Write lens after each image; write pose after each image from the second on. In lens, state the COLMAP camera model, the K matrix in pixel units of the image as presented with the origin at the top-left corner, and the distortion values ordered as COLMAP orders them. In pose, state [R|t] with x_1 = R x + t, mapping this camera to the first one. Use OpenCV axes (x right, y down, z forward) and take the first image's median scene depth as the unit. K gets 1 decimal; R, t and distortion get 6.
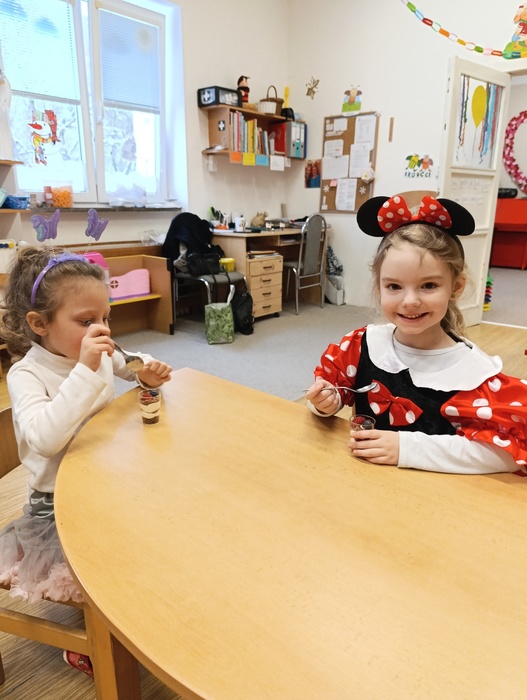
lens RADIAL K [[486.1, 0, 265.0], [0, 486.1, 349.6], [0, 0, 1]] dist [0.009541, -0.022419]
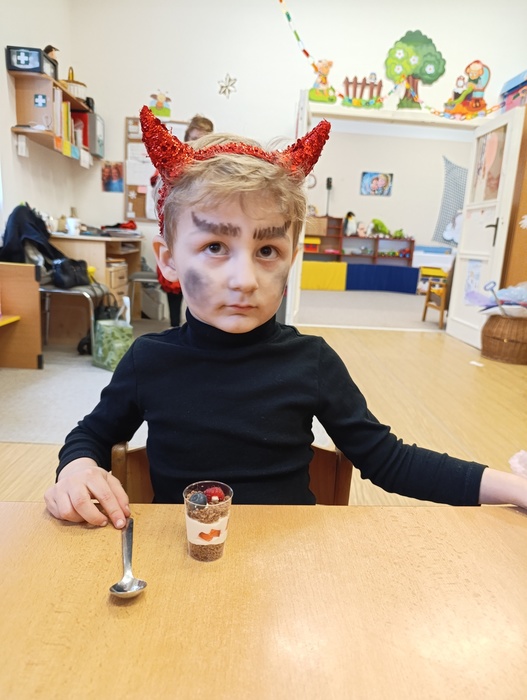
lens RADIAL K [[486.1, 0, 263.5], [0, 486.1, 352.7], [0, 0, 1]] dist [0.009541, -0.022419]
pose [[0.724400, -0.115396, 0.679653, -0.386464], [0.142384, 0.989678, 0.016276, -0.016383], [-0.674515, 0.084982, 0.733353, 0.202225]]
